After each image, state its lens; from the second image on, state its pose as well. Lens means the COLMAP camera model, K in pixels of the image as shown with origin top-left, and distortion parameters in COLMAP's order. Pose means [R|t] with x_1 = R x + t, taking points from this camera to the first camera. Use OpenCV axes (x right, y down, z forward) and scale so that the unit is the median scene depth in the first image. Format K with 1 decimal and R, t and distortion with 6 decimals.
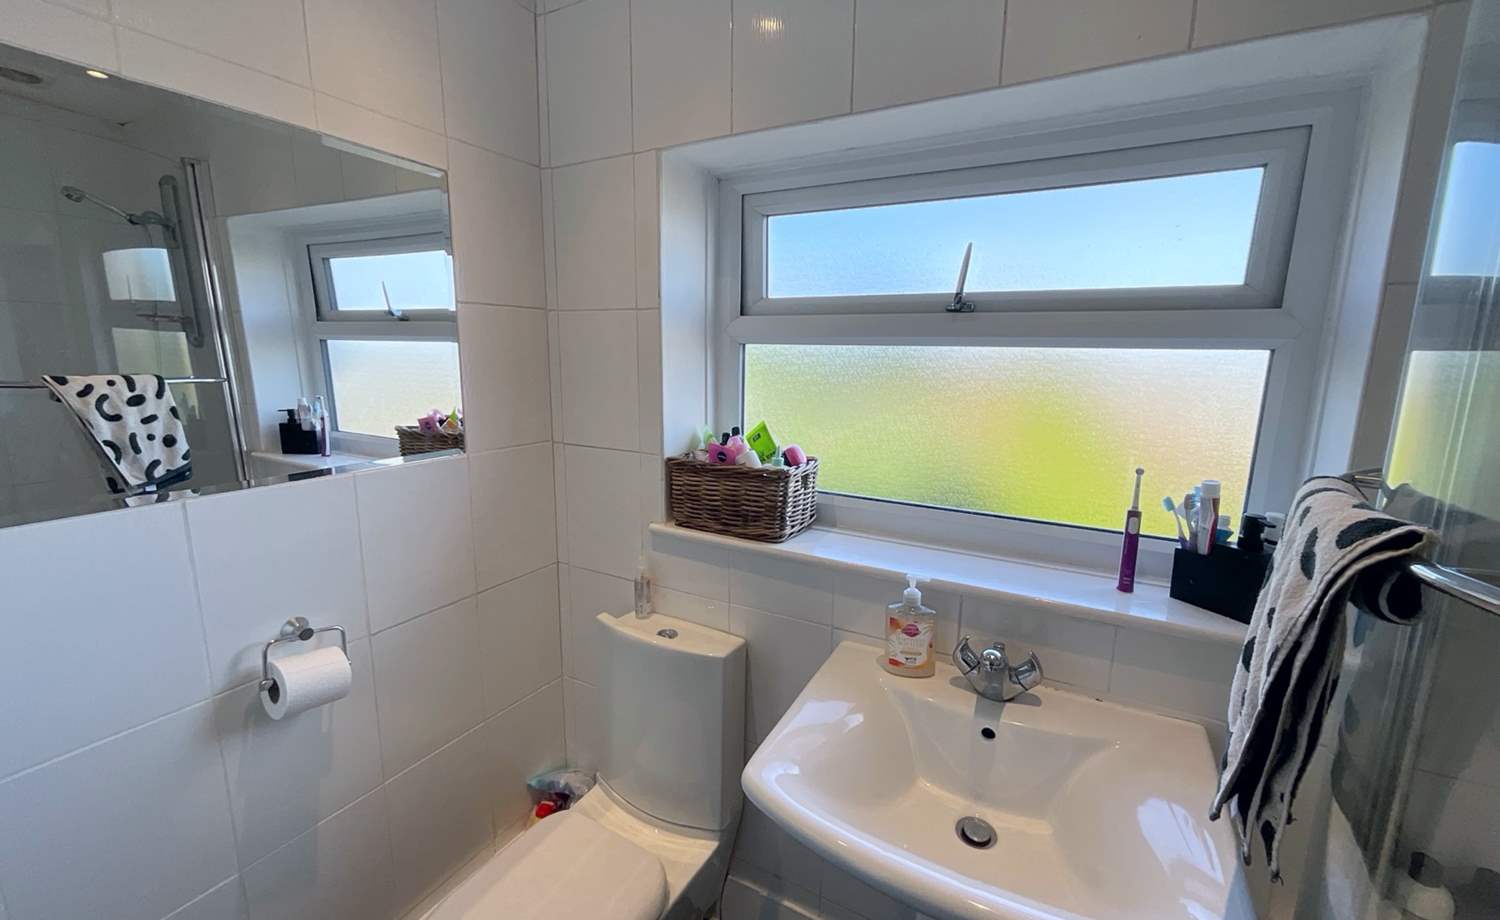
lens RADIAL K [[610.2, 0, 751.2], [0, 610.2, 459.6], [0, 0, 1]] dist [-0.002796, 0.002224]
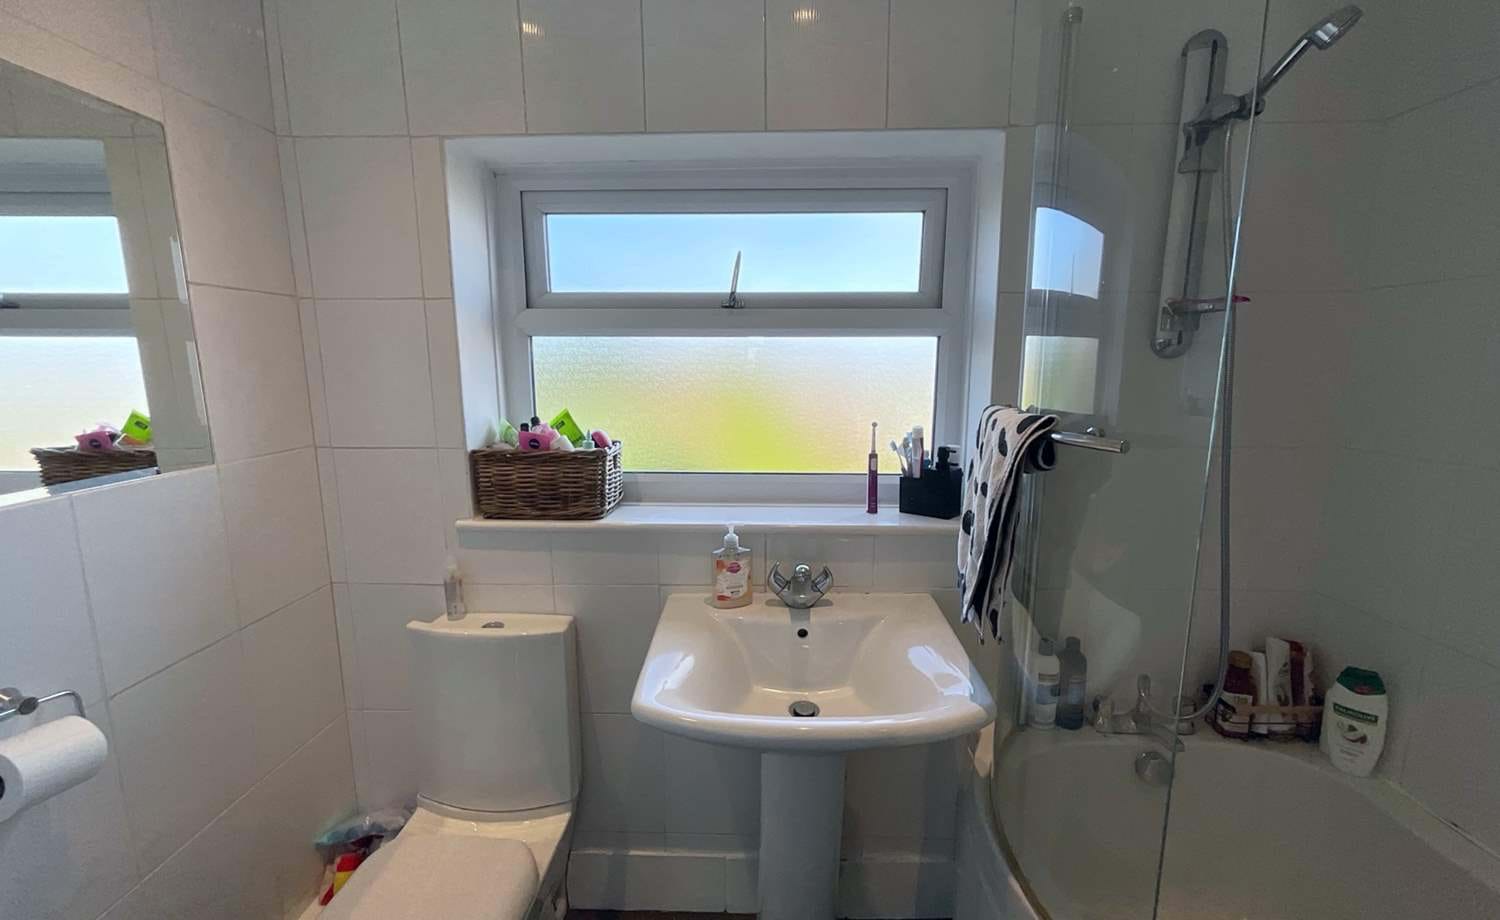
lens RADIAL K [[610.2, 0, 752.8], [0, 610.2, 457.4], [0, 0, 1]] dist [-0.002796, 0.002224]
pose [[0.887891, -0.088705, 0.451422, -0.210060], [0.093757, 0.995532, 0.011215, 0.046150], [-0.450400, 0.032366, 0.892240, -0.094600]]
